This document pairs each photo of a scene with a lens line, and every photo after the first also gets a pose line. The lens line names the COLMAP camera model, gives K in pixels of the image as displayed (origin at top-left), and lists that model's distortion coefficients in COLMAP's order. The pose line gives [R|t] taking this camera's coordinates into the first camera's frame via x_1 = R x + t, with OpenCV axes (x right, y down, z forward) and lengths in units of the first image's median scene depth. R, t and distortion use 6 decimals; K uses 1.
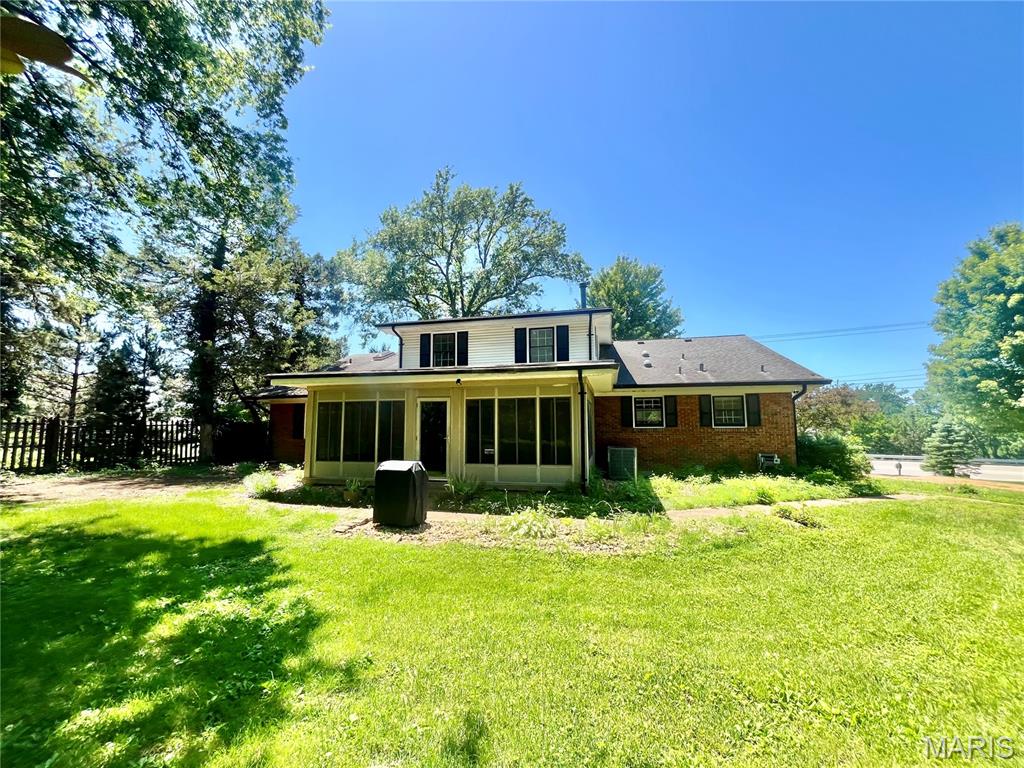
lens RADIAL K [[415.6, 0, 514.3], [0, 415.6, 382.4], [0, 0, 1]] dist [-0.004396, 0.000341]
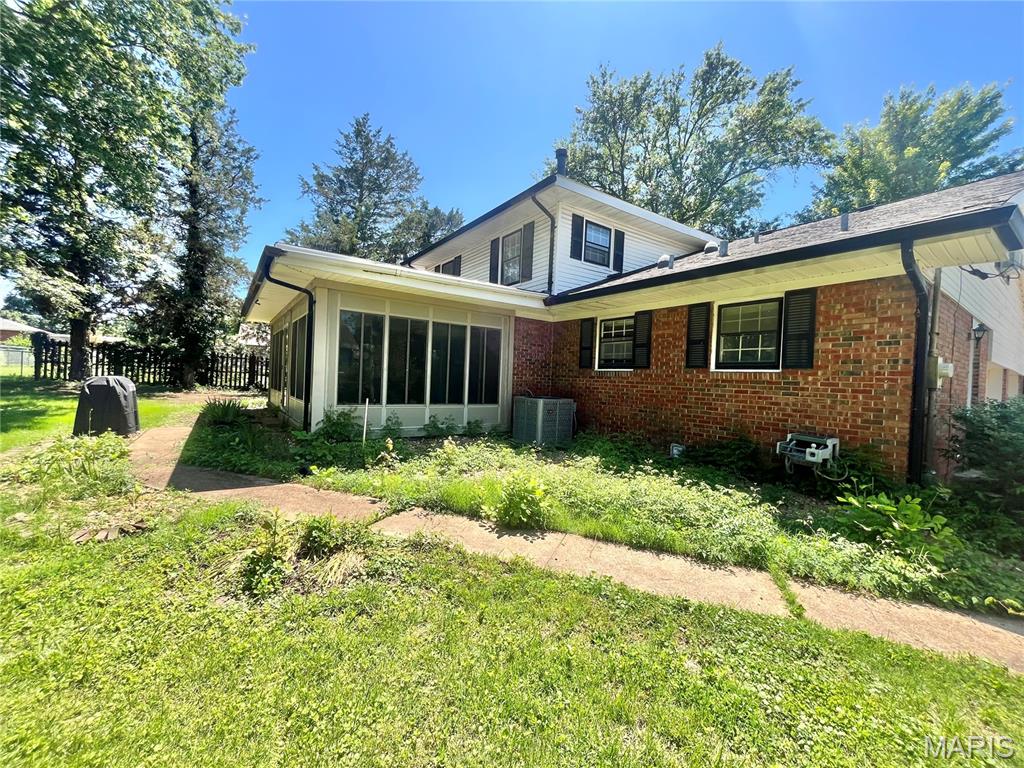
lens RADIAL K [[415.6, 0, 517.1], [0, 415.6, 383.8], [0, 0, 1]] dist [-0.004396, 0.000341]
pose [[0.750878, 0.043629, -0.658999, 0.602434], [0.020358, 0.995812, 0.089124, 0.072924], [0.660128, -0.080337, 0.746845, 0.467899]]
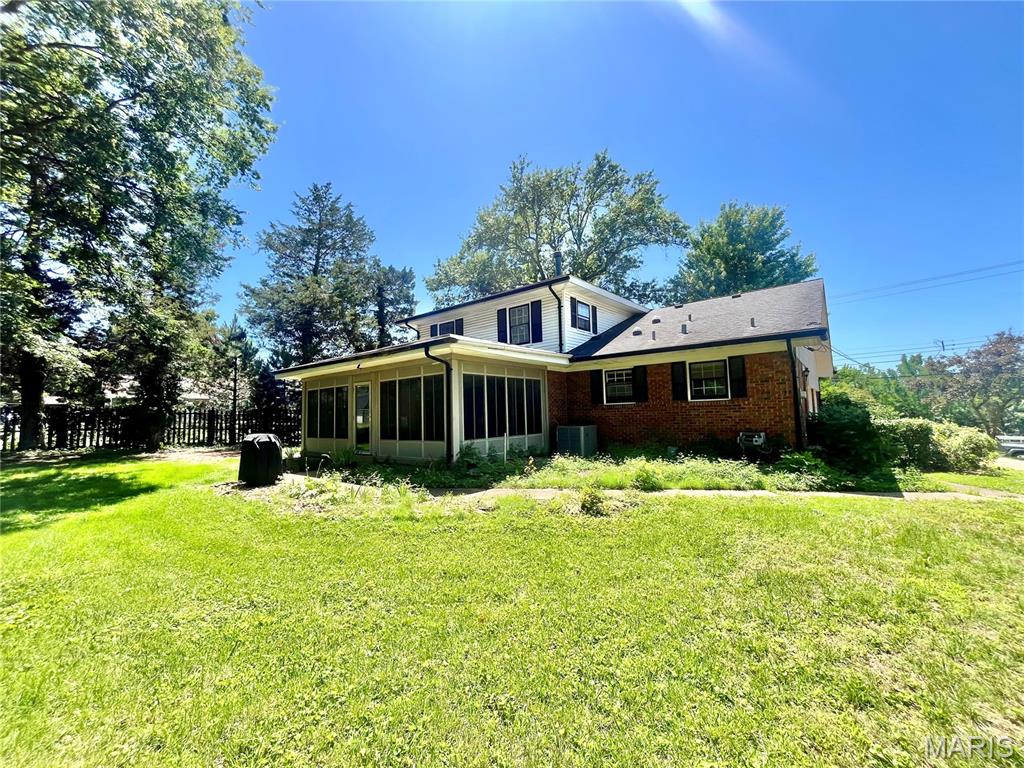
lens RADIAL K [[415.6, 0, 517.4], [0, 415.6, 383.4], [0, 0, 1]] dist [-0.004396, 0.000341]
pose [[0.905130, -0.050350, -0.422143, 0.498757], [0.064601, 0.997720, 0.019514, 0.034323], [0.420198, -0.044933, 0.906319, 0.104990]]
